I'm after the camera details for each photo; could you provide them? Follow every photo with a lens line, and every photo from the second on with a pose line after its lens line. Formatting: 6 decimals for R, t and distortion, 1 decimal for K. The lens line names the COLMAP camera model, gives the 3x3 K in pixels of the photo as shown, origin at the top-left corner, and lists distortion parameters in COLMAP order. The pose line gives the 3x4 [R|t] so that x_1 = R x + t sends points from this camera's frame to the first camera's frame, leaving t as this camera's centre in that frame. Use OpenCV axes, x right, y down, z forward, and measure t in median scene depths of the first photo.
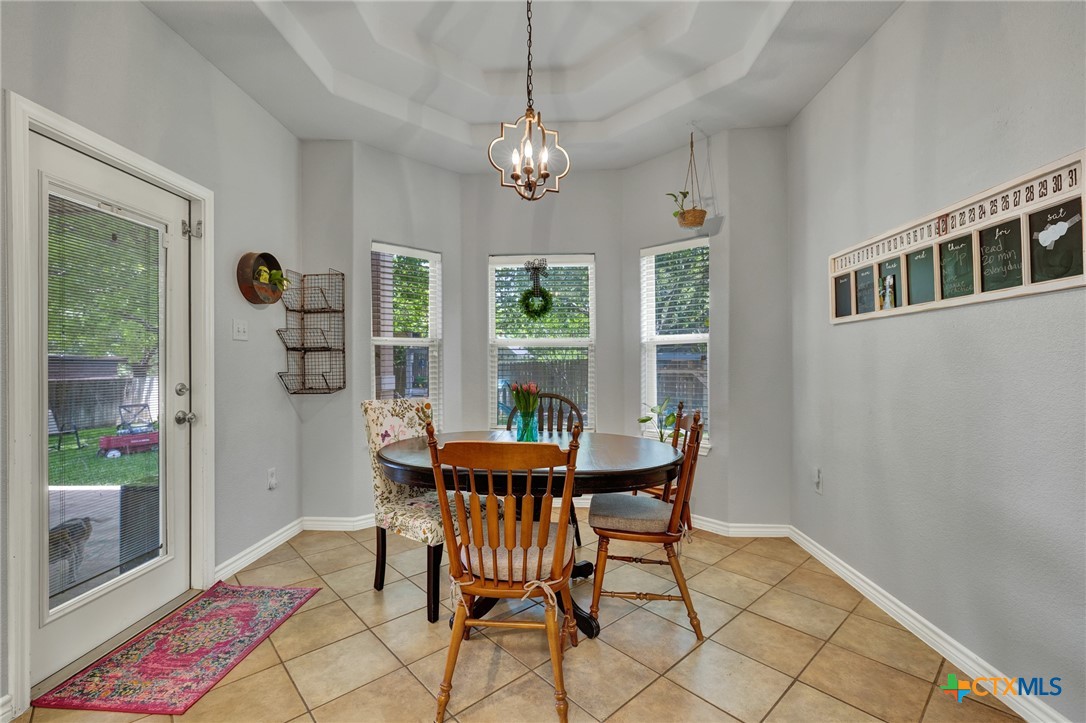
lens RADIAL K [[470.8, 0, 538.9], [0, 470.8, 363.0], [0, 0, 1]] dist [0.001365, 0.000909]
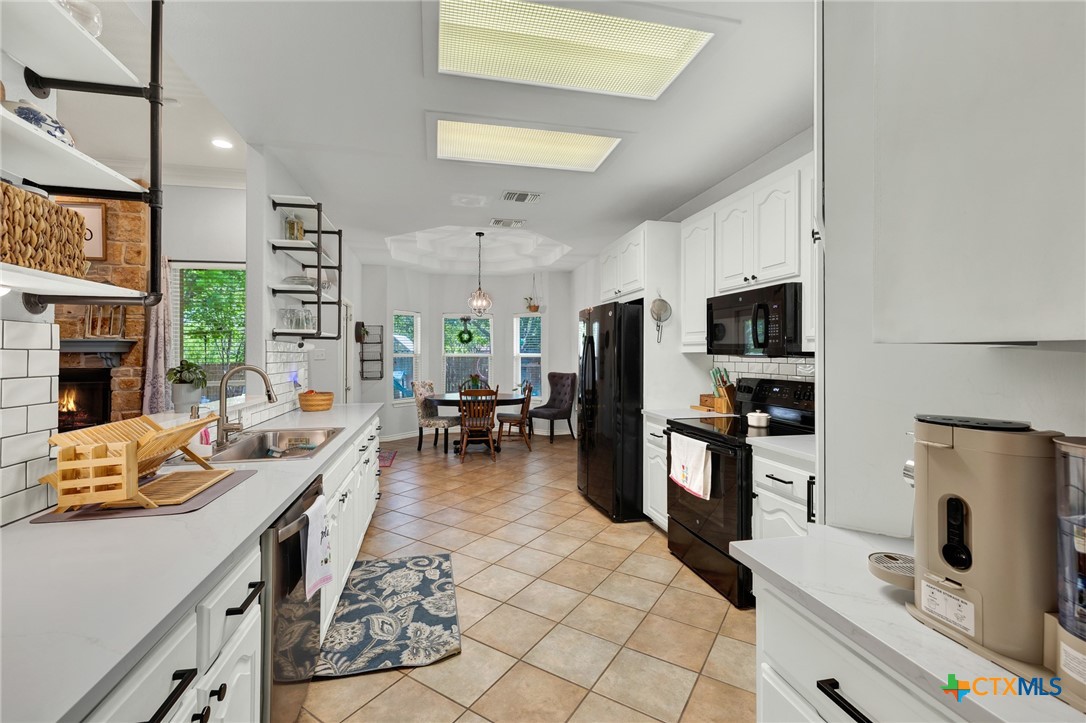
lens RADIAL K [[470.8, 0, 539.6], [0, 470.8, 350.8], [0, 0, 1]] dist [0.001365, 0.000909]
pose [[0.963477, 0.003831, 0.267764, -0.391132], [-0.003008, 0.999989, -0.003485, -0.088366], [-0.267775, 0.002552, 0.963478, -1.764359]]
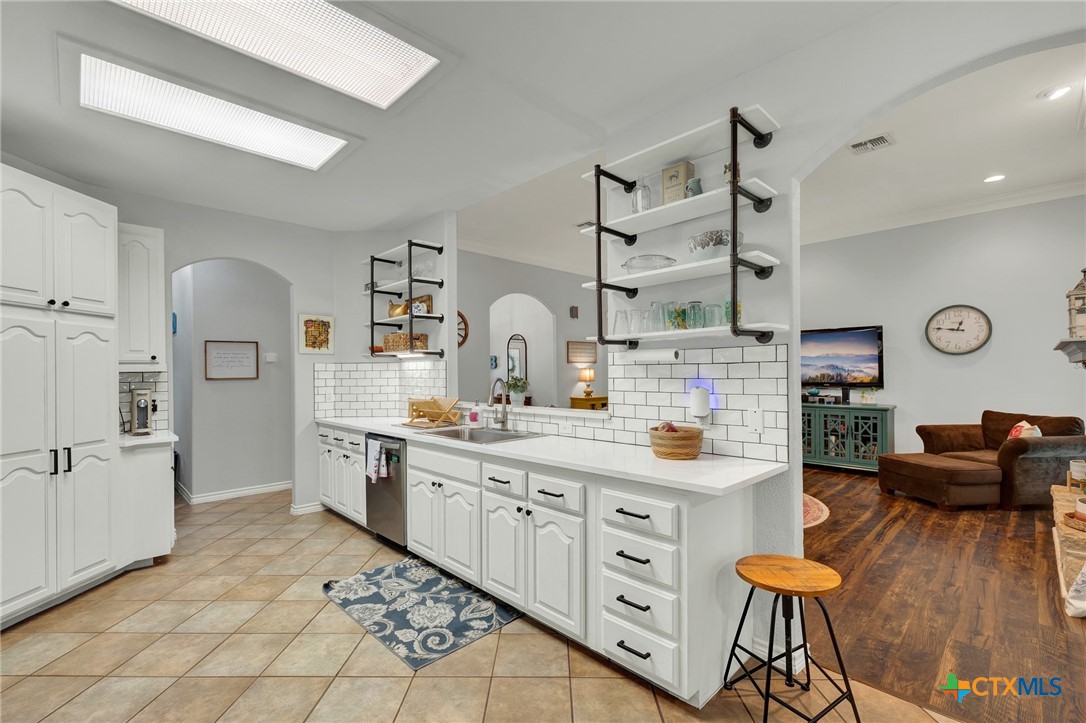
lens RADIAL K [[470.8, 0, 544.3], [0, 470.8, 370.4], [0, 0, 1]] dist [0.001365, 0.000909]
pose [[-0.676141, 0.005294, -0.736753, 0.190978], [0.014309, 0.999880, -0.005947, -0.071178], [0.736633, -0.014564, -0.676136, 0.318260]]
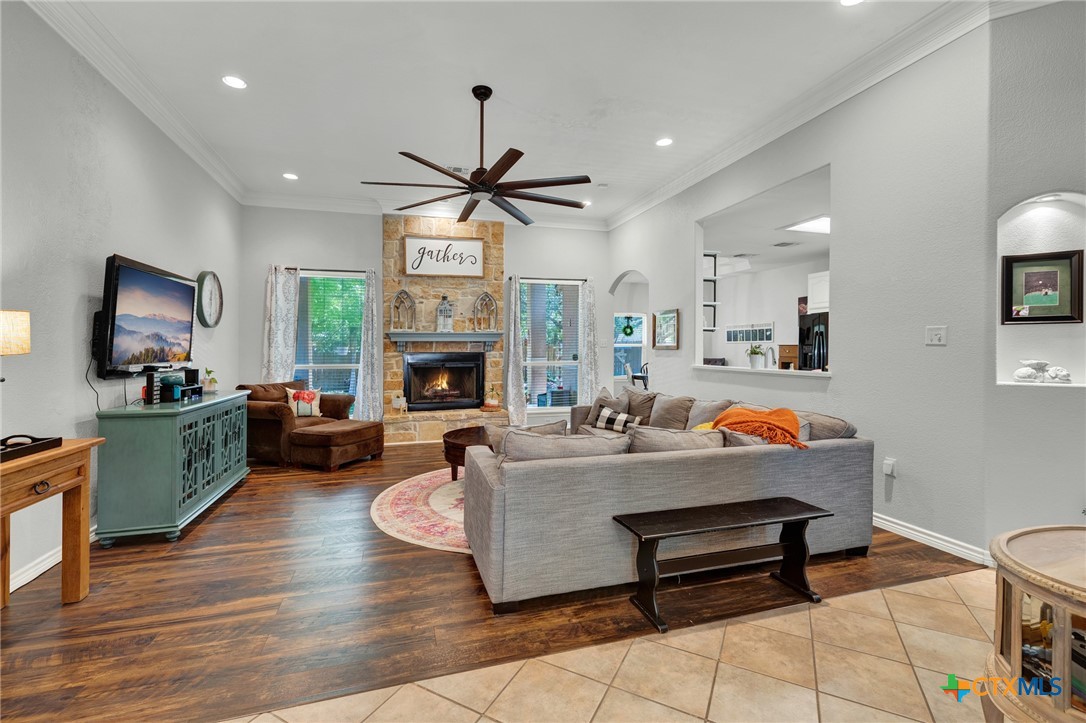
lens RADIAL K [[470.8, 0, 541.0], [0, 470.8, 349.5], [0, 0, 1]] dist [0.001365, 0.000909]
pose [[0.935708, 0.000212, 0.352776, -2.260462], [-0.003092, 0.999966, 0.007600, -0.056840], [-0.352763, -0.008202, 0.935677, -2.171602]]
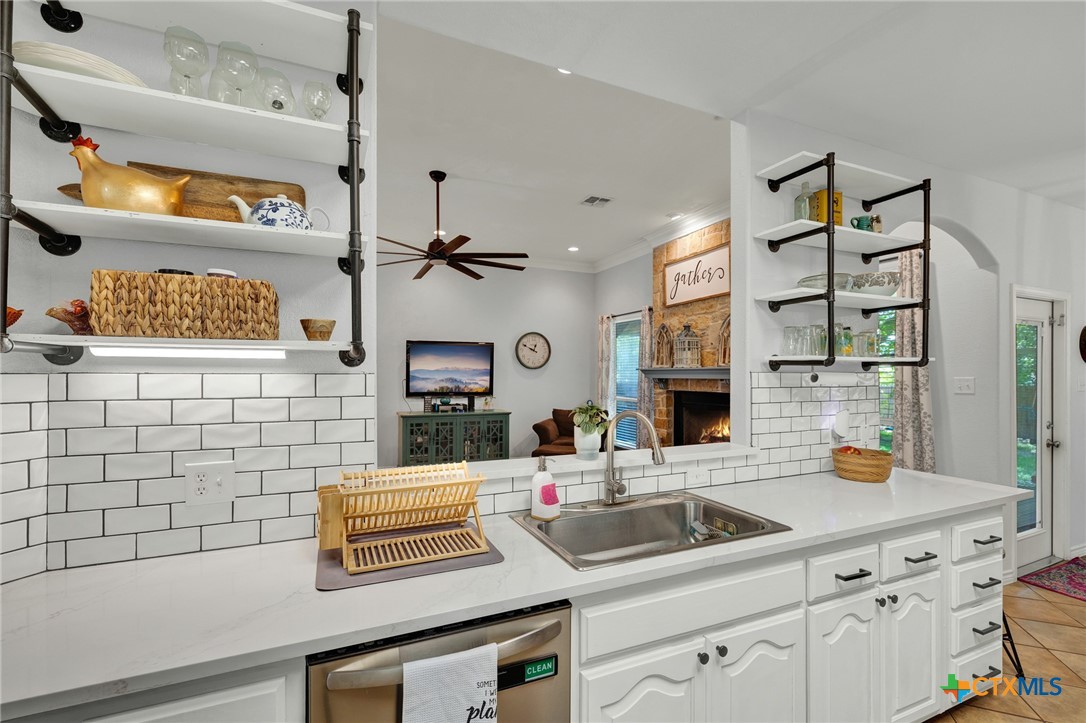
lens RADIAL K [[470.8, 0, 526.3], [0, 470.8, 373.7], [0, 0, 1]] dist [0.001365, 0.000909]
pose [[0.442701, 0.004577, -0.896658, -0.118285], [0.003492, 0.999971, 0.006828, -0.123766], [0.896662, -0.006154, 0.442672, -1.167993]]
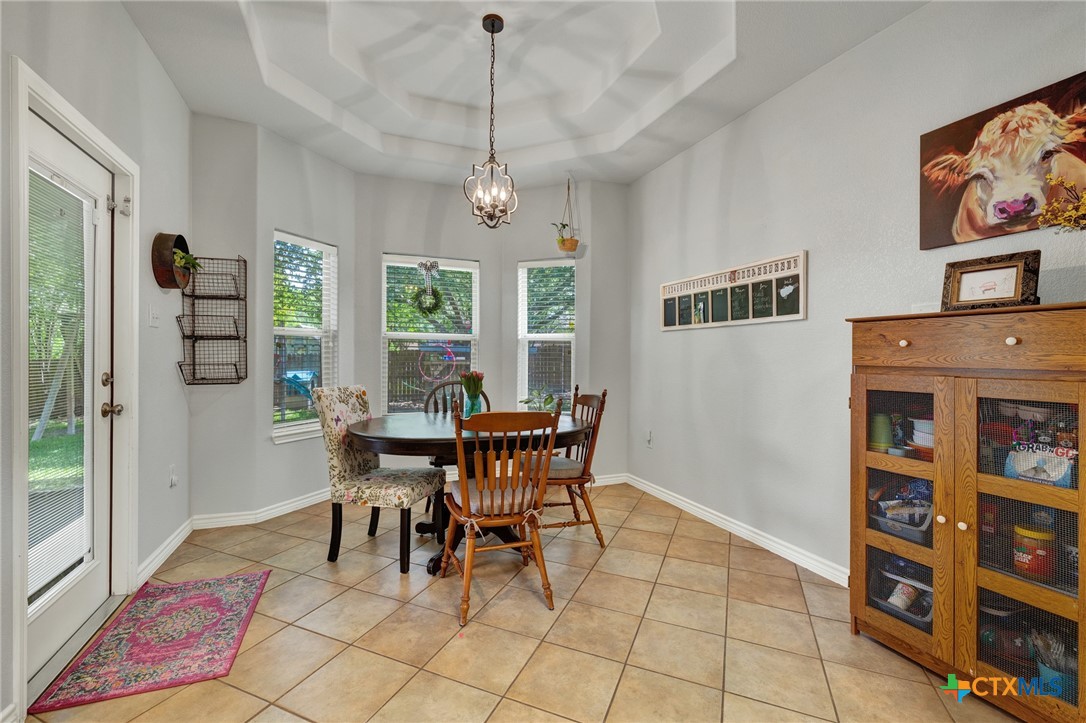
lens RADIAL K [[470.8, 0, 541.0], [0, 470.8, 357.1], [0, 0, 1]] dist [0.001365, 0.000909]
pose [[0.905843, 0.009697, 0.423503, -0.359634], [-0.011320, 0.999935, 0.001318, 0.001773], [-0.423463, -0.005988, 0.905894, -0.180522]]
